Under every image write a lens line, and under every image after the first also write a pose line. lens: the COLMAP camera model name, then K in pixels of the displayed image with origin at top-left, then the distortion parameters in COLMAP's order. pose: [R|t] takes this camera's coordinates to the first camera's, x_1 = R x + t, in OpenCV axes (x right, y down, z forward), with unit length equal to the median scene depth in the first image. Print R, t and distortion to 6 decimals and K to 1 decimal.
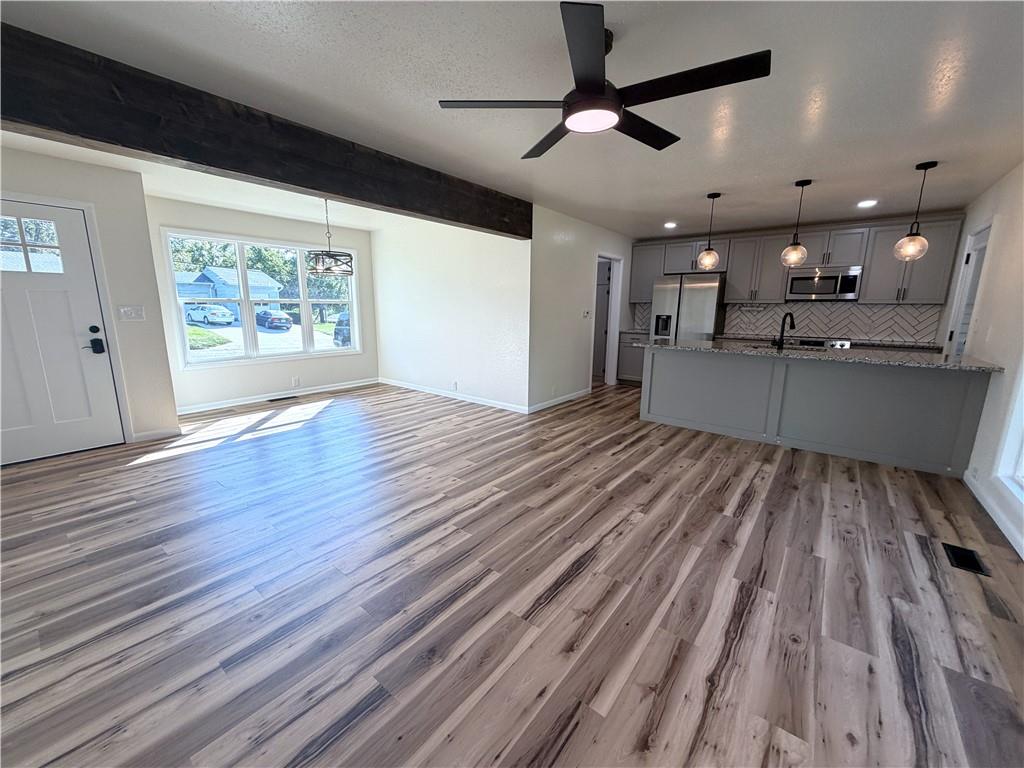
lens RADIAL K [[408.8, 0, 507.6], [0, 408.8, 386.7], [0, 0, 1]] dist [-0.002519, -0.000488]
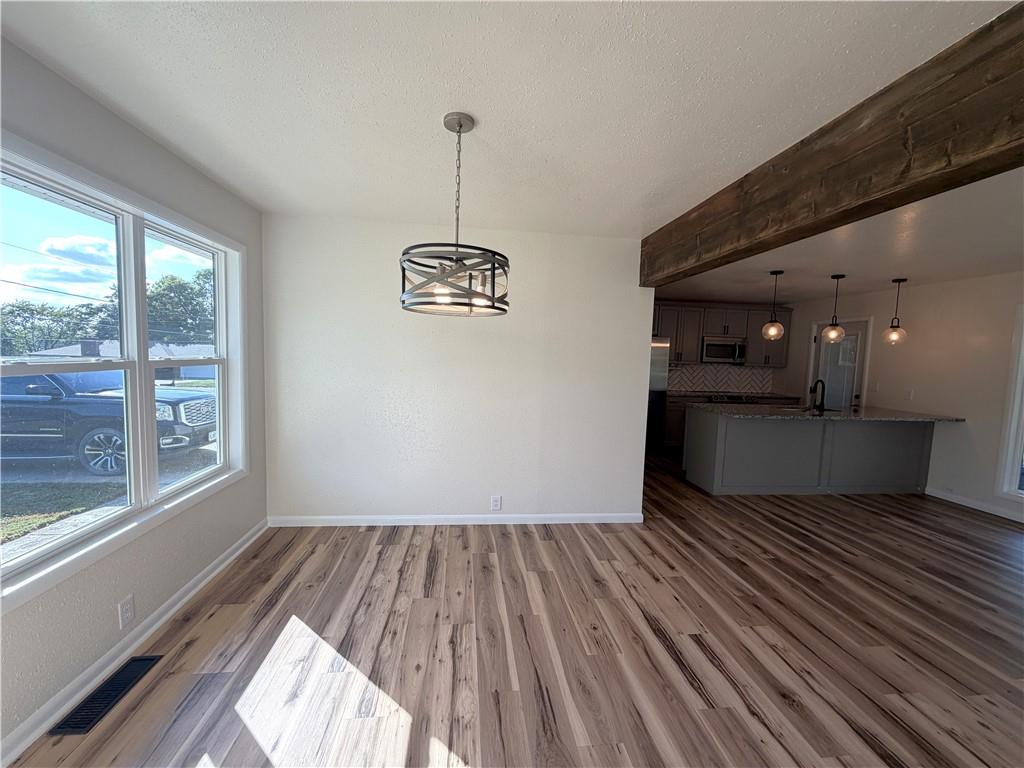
lens RADIAL K [[408.8, 0, 514.6], [0, 408.8, 386.0], [0, 0, 1]] dist [-0.002519, -0.000488]
pose [[0.704662, -0.043864, 0.708186, -0.738831], [0.112260, 0.992408, -0.050234, -0.195600], [-0.700607, 0.114899, 0.704236, 0.753785]]
